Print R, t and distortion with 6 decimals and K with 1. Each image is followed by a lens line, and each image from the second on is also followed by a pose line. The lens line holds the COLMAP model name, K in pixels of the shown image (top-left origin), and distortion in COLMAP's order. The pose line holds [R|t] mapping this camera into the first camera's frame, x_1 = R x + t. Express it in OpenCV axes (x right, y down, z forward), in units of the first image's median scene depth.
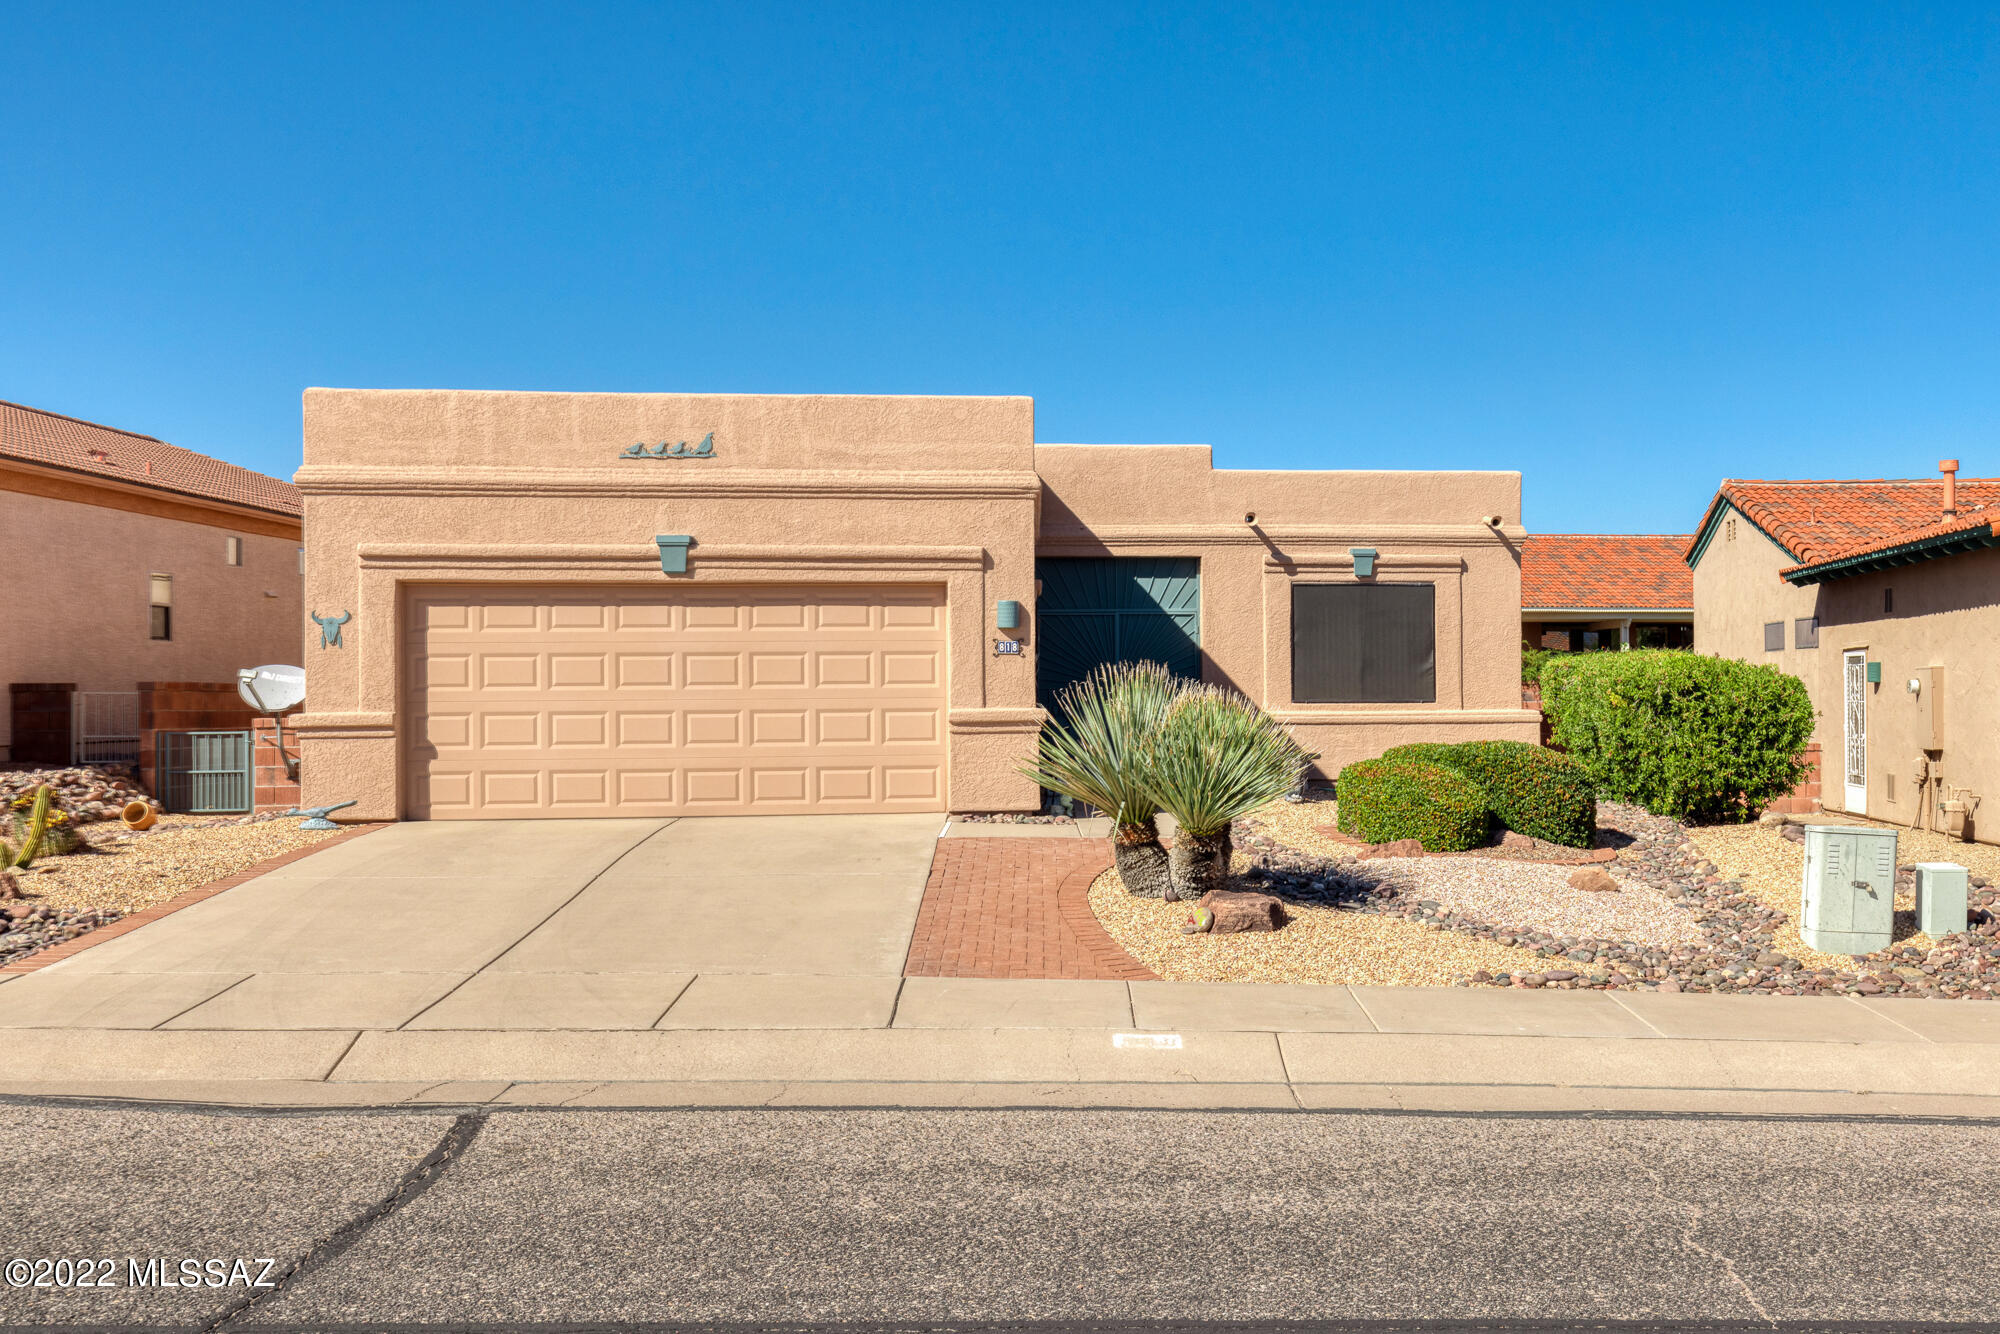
lens RADIAL K [[1721.7, 0, 999.5], [0, 1721.7, 618.8], [0, 0, 1]] dist [0.000480, 0.014310]
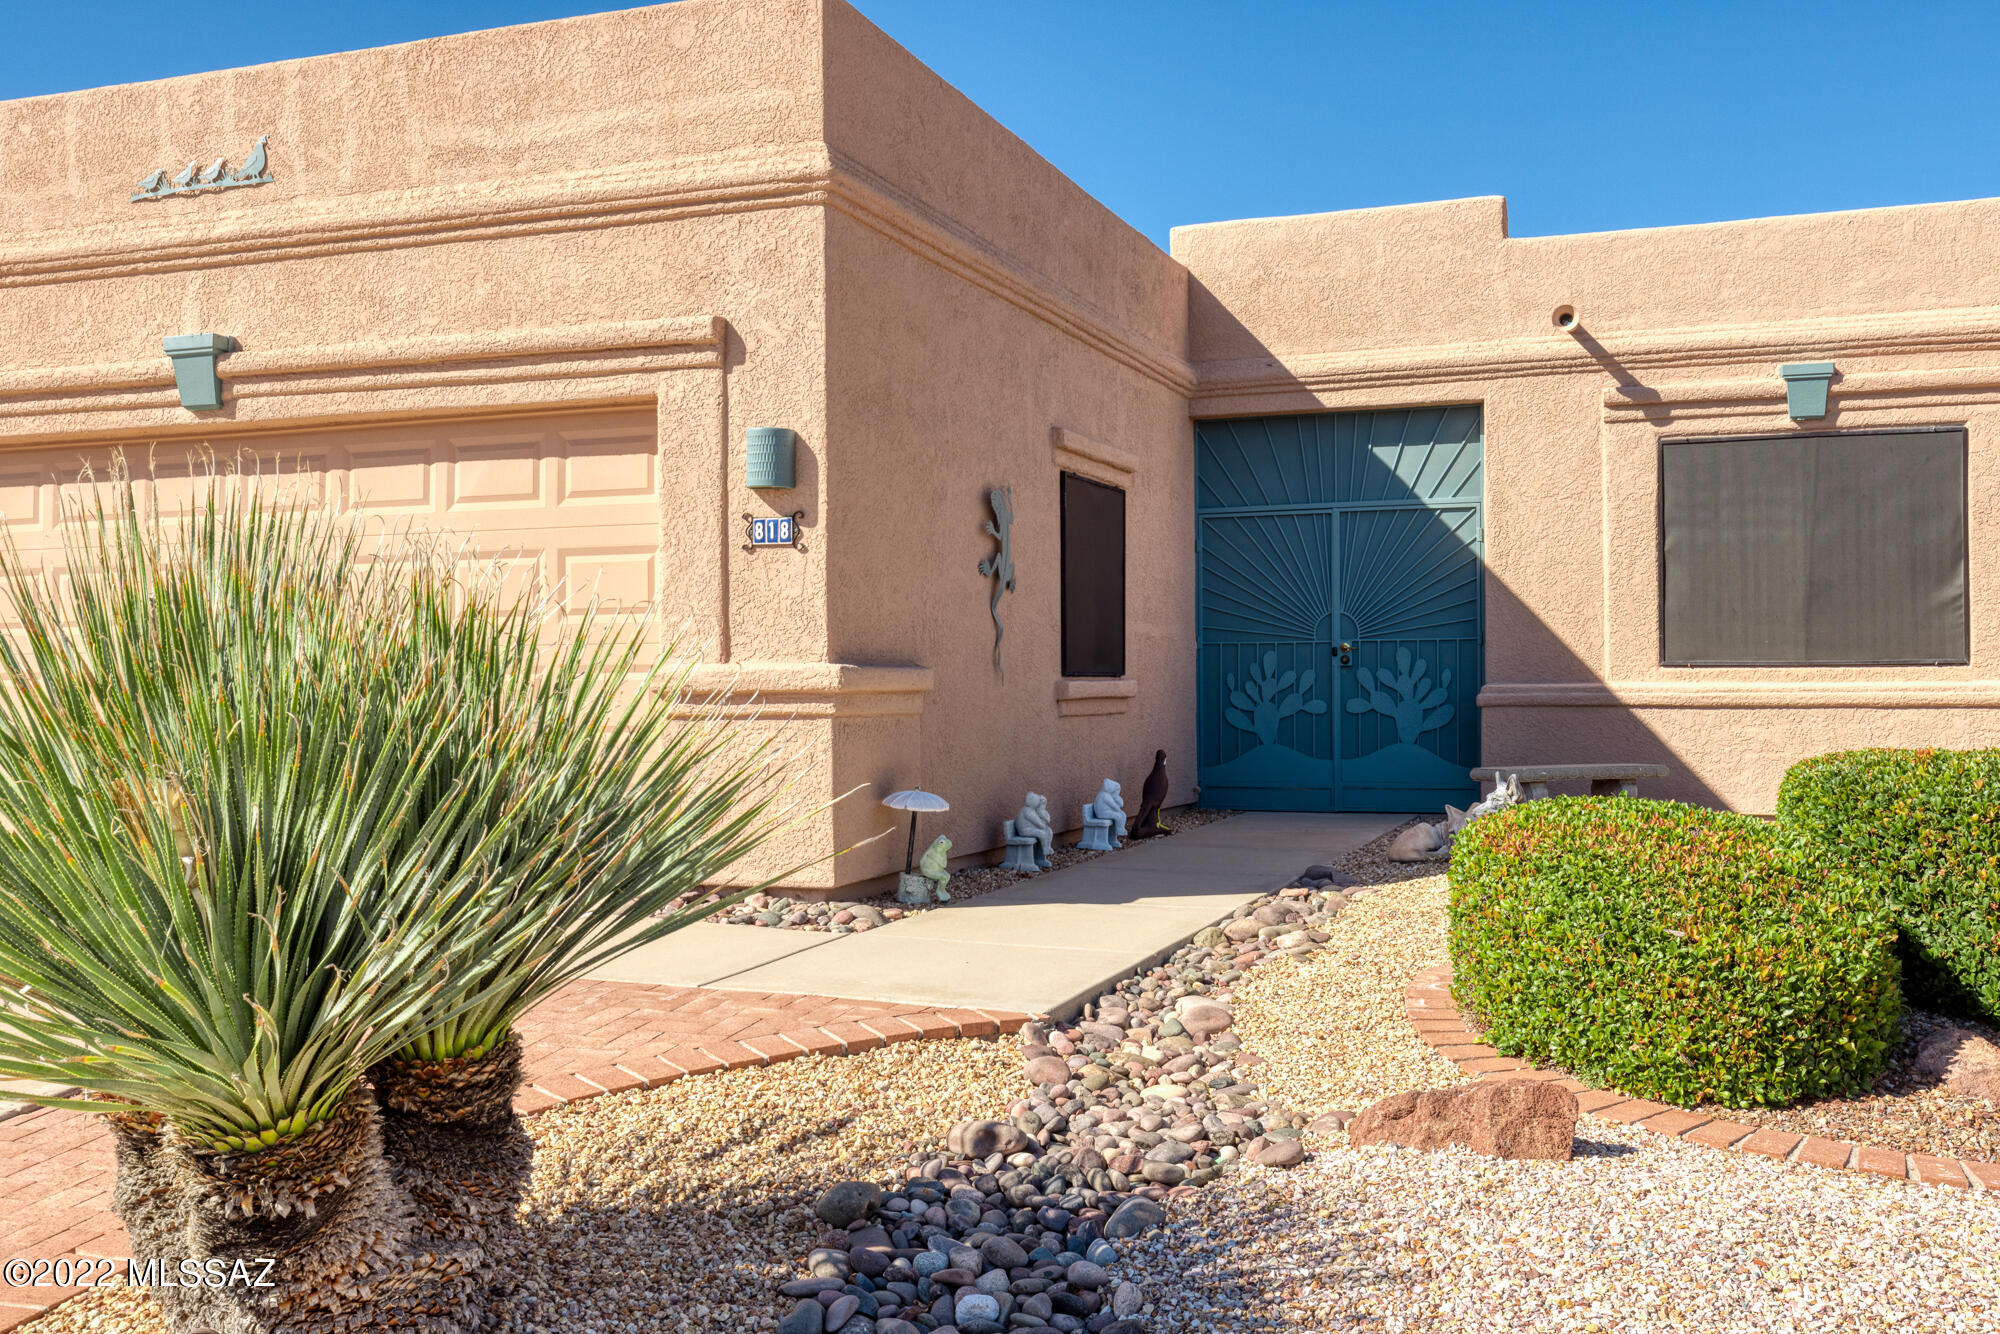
lens RADIAL K [[1721.7, 0, 999.5], [0, 1721.7, 618.8], [0, 0, 1]] dist [0.000480, 0.014310]
pose [[0.937945, -0.012977, -0.346541, 0.218549], [0.015529, 0.999869, 0.004586, 0.038448], [0.346436, -0.009683, 0.938024, 0.587246]]
